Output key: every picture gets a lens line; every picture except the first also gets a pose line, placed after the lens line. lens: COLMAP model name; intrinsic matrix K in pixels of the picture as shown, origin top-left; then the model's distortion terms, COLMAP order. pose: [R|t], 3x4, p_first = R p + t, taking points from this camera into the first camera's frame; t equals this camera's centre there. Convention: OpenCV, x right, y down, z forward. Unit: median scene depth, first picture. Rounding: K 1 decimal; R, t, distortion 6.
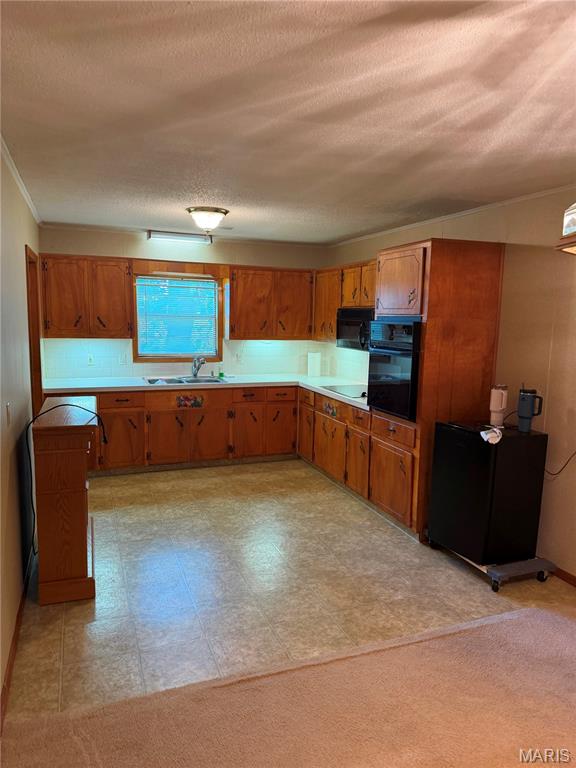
lens RADIAL K [[536.5, 0, 288.3], [0, 536.5, 385.8], [0, 0, 1]] dist [0.010442, -0.027142]
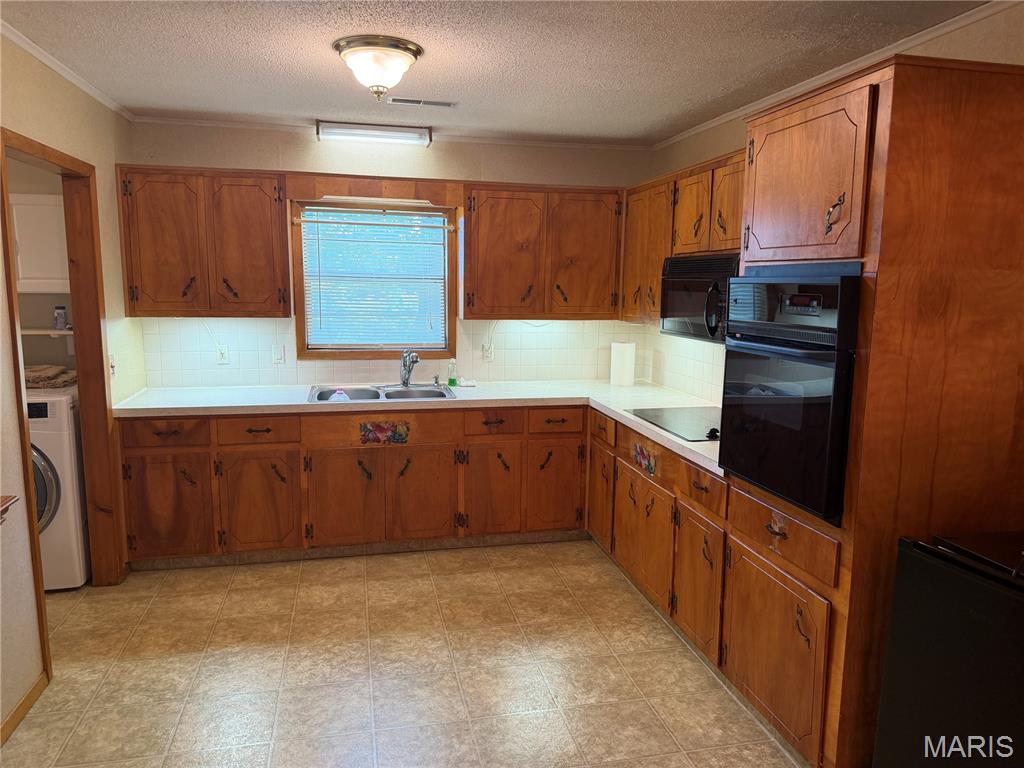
lens RADIAL K [[715.3, 0, 508.8], [0, 715.3, 386.8], [0, 0, 1]] dist [0.010442, -0.027142]
pose [[0.988815, 0.013353, -0.148546, 0.050449], [-0.011543, 0.999848, 0.013042, -0.029738], [0.148697, -0.011182, 0.988820, 0.315175]]
